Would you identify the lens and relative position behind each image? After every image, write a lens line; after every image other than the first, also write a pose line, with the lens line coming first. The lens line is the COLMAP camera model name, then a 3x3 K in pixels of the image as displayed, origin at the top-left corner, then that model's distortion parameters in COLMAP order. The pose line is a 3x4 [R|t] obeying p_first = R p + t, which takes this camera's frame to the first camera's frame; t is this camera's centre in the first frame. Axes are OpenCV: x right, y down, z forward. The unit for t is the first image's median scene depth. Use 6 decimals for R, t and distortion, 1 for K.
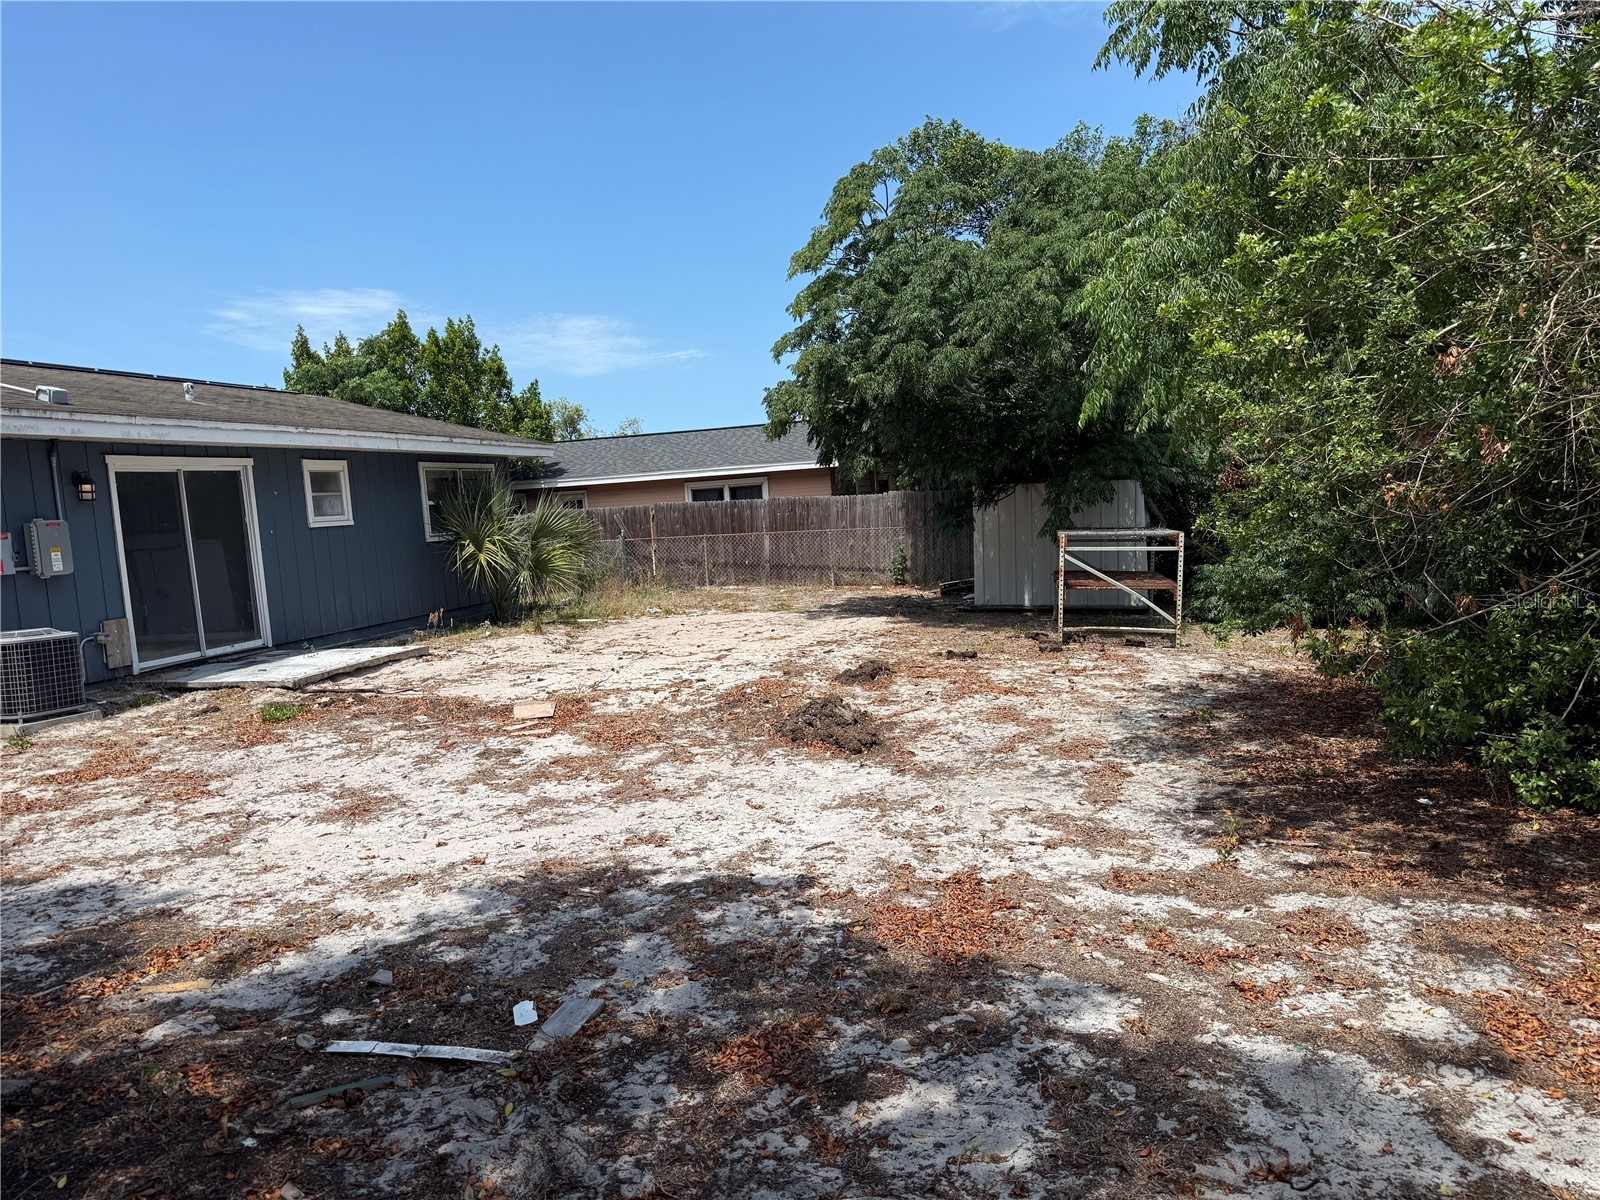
lens RADIAL K [[1125.4, 0, 796.5], [0, 1125.4, 607.7], [0, 0, 1]] dist [0.131179, -0.208206]
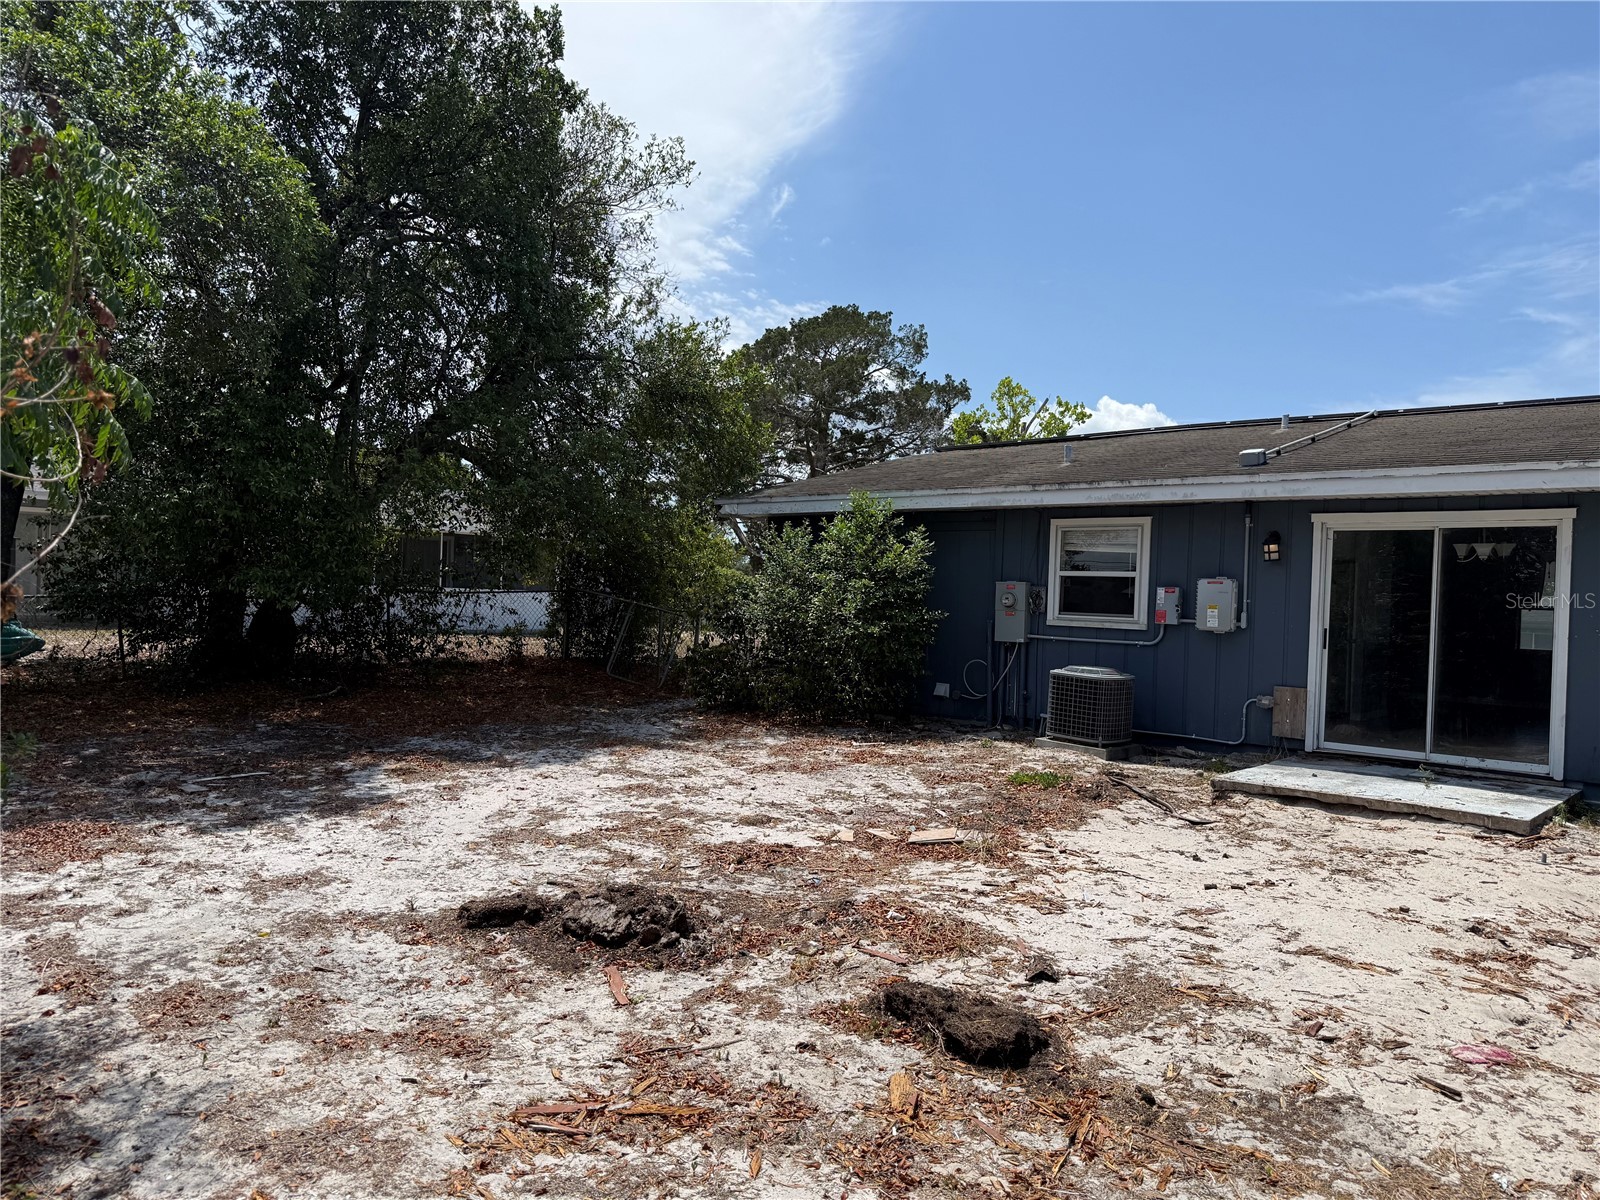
lens RADIAL K [[1125.4, 0, 796.5], [0, 1125.4, 607.7], [0, 0, 1]] dist [0.131179, -0.208206]
pose [[-0.472911, 0.056960, -0.879267, 0.425289], [-0.089703, 0.989611, 0.112355, -0.124351], [0.876532, 0.132007, -0.462889, 1.074172]]
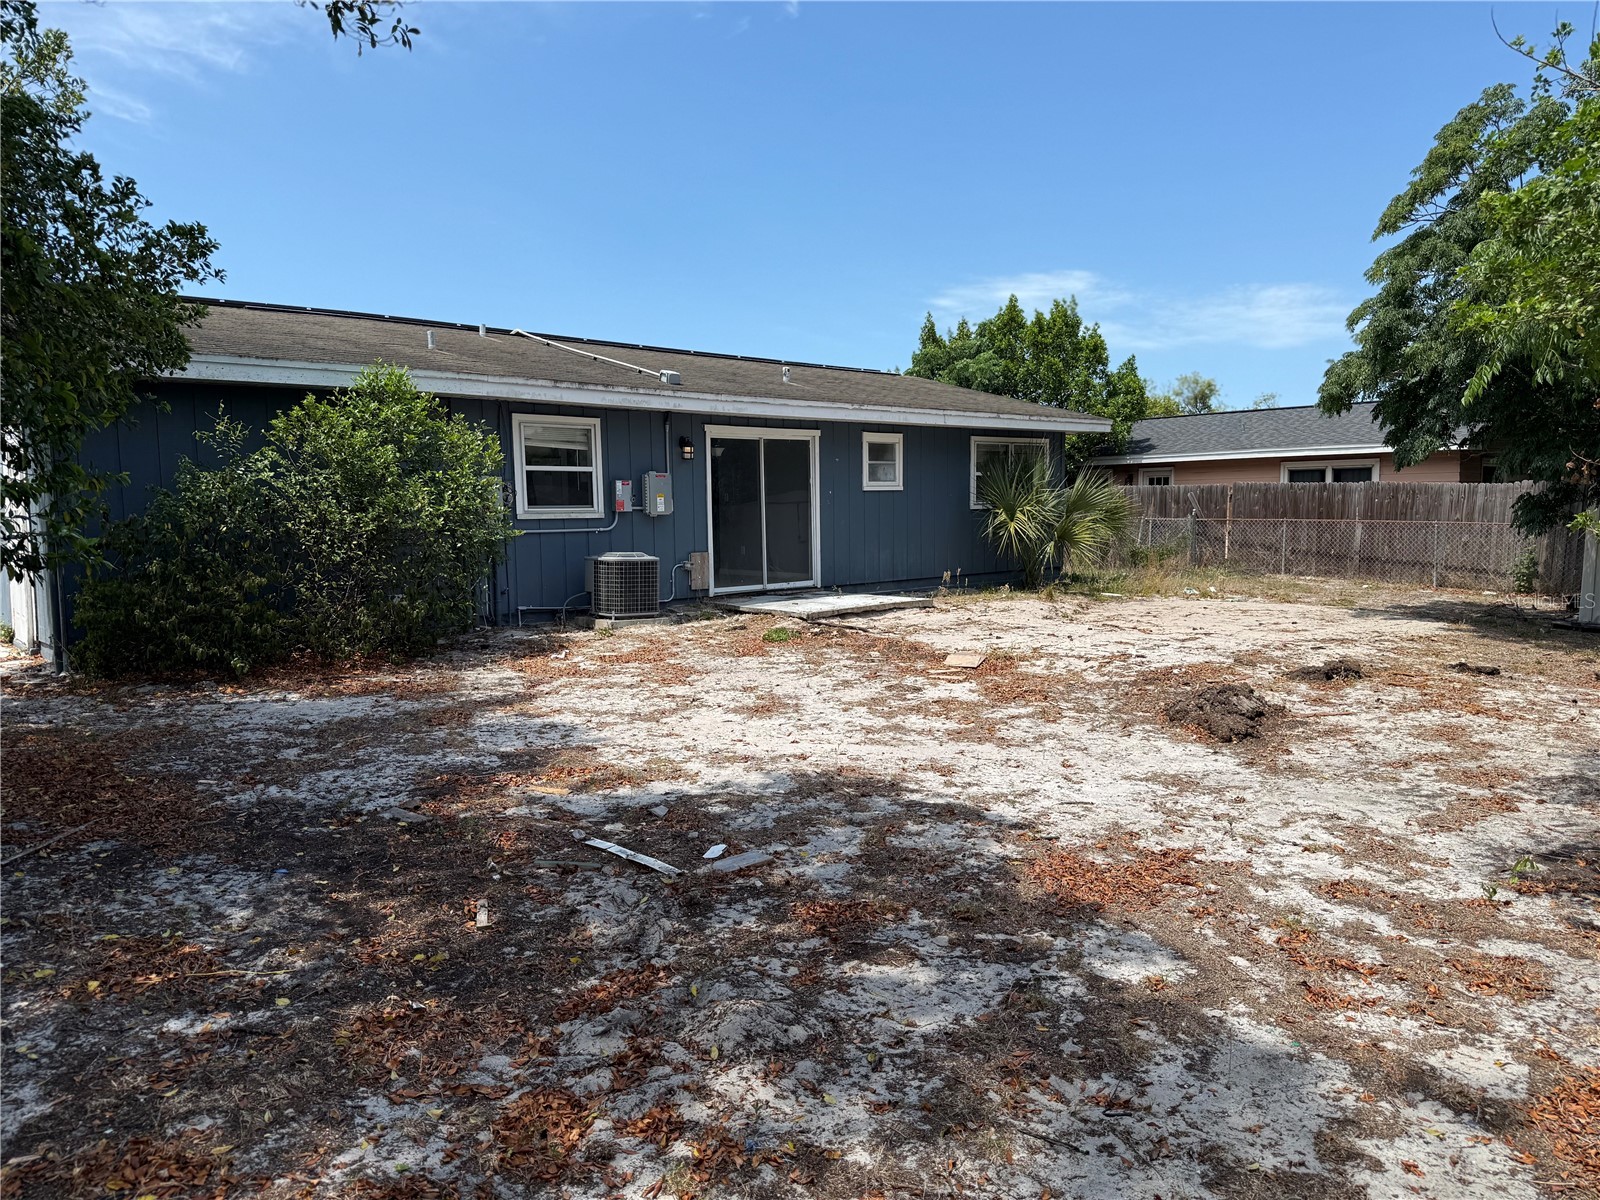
lens RADIAL K [[1125.4, 0, 796.5], [0, 1125.4, 607.7], [0, 0, 1]] dist [0.131179, -0.208206]
pose [[0.841775, 0.103821, -0.529750, 0.179202], [-0.093169, 0.994547, 0.046865, 0.002500], [0.531727, 0.009906, 0.846858, -0.018472]]
